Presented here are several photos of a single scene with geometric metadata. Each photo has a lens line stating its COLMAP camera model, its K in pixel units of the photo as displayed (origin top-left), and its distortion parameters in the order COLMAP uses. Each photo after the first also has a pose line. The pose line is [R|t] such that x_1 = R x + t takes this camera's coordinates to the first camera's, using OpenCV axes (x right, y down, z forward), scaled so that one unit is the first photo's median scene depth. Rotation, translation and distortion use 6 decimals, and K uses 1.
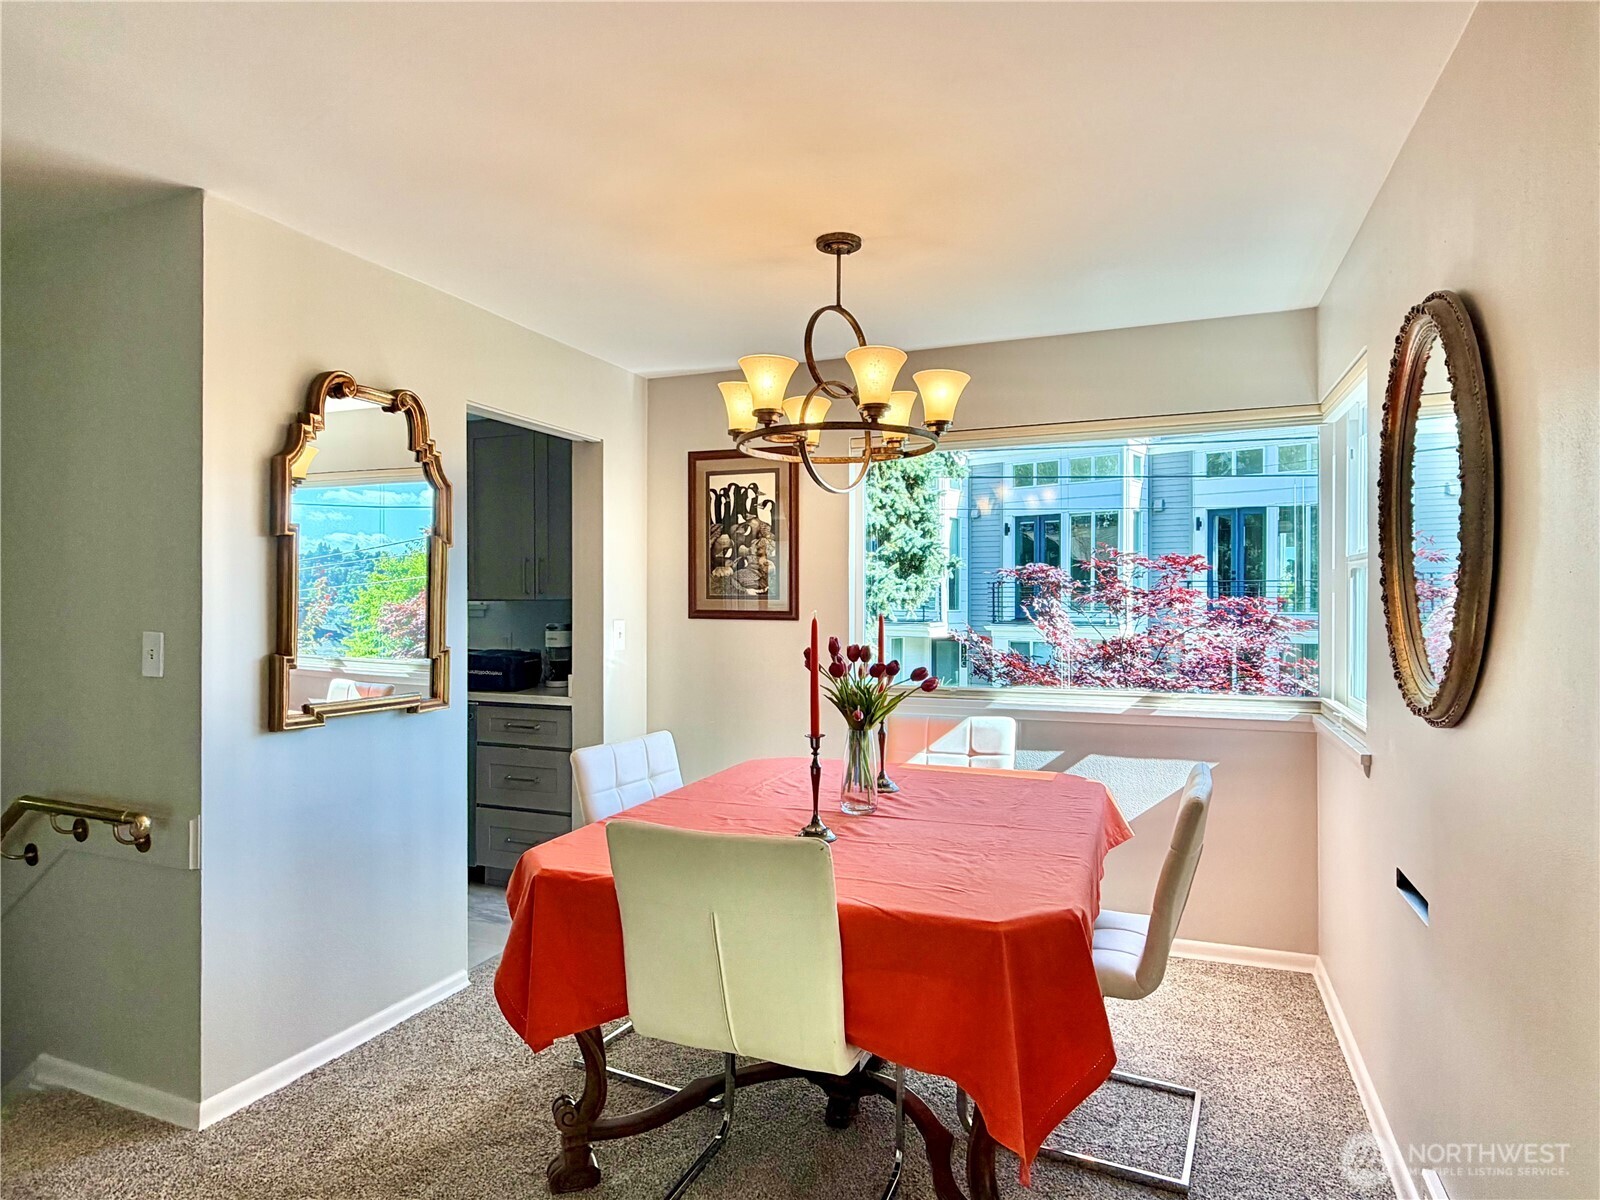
lens RADIAL K [[921.1, 0, 795.5], [0, 921.1, 599.4], [0, 0, 1]] dist [-0.000899, -0.000465]
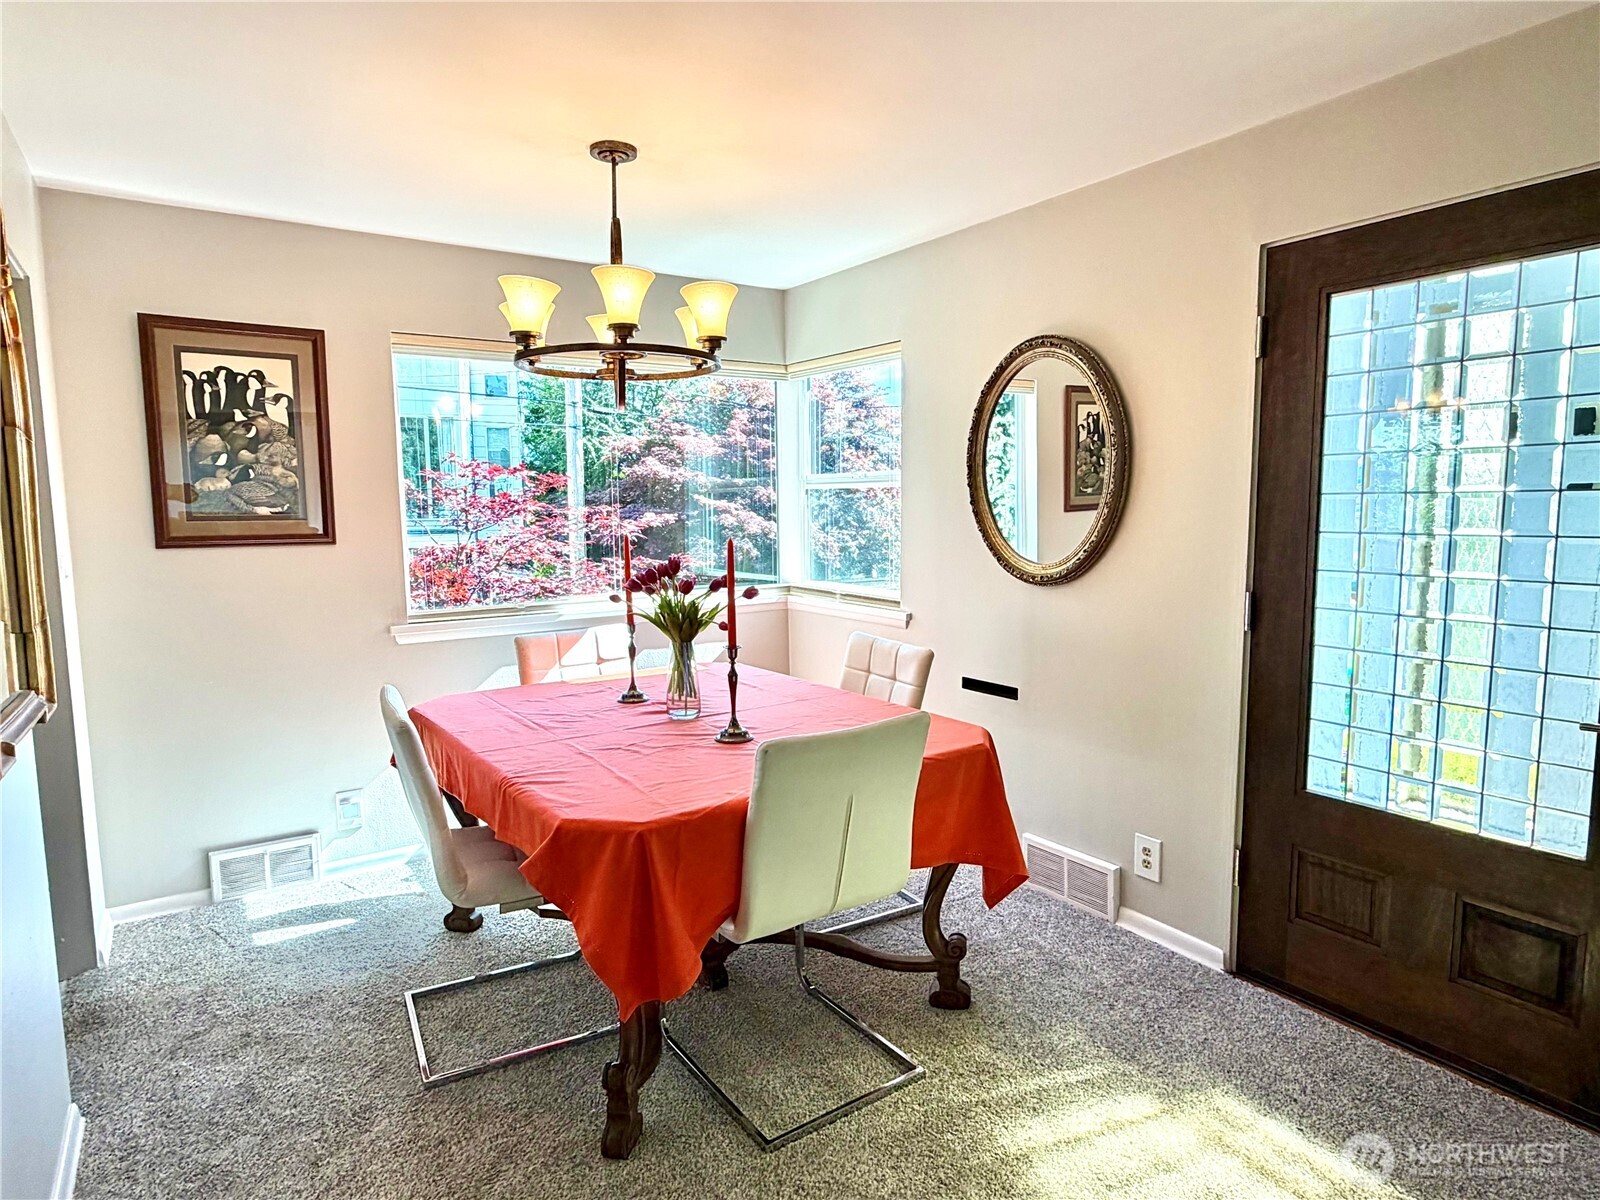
lens RADIAL K [[921.1, 0, 795.5], [0, 921.1, 599.4], [0, 0, 1]] dist [-0.000899, -0.000465]
pose [[0.559743, -0.094502, 0.823260, -0.447281], [0.010255, 0.994190, 0.107151, -0.012523], [-0.828603, -0.051534, 0.557460, 0.180844]]
